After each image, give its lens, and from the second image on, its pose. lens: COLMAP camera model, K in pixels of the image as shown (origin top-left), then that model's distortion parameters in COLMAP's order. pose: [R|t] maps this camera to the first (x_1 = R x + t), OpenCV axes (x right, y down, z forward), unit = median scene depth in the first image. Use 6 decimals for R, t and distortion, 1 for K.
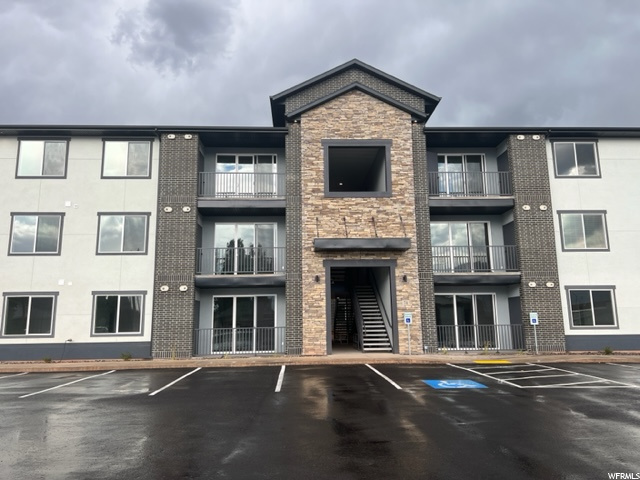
lens RADIAL K [[479.6, 0, 320.0], [0, 479.6, 240.0], [0, 0, 1]] dist [0.087100, -0.123163]
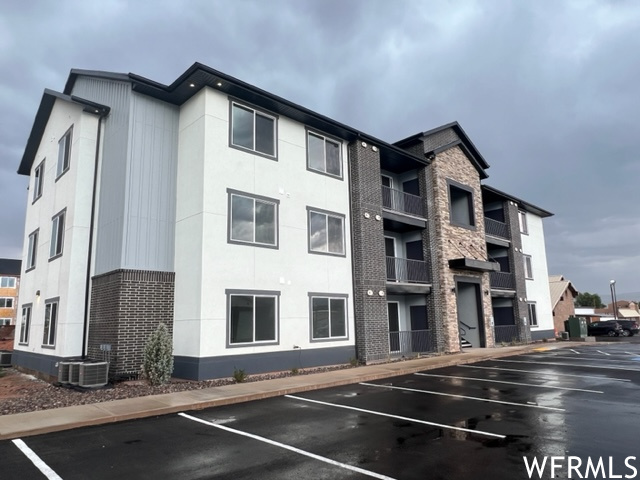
lens RADIAL K [[432.6, 0, 318.9], [0, 432.6, 242.4], [0, 0, 1]] dist [0.004304, -0.004422]
pose [[0.756416, 0.114732, 0.643950, -0.962386], [-0.102944, 0.993108, -0.056018, 0.054773], [-0.645939, -0.023918, 0.763014, 0.362938]]
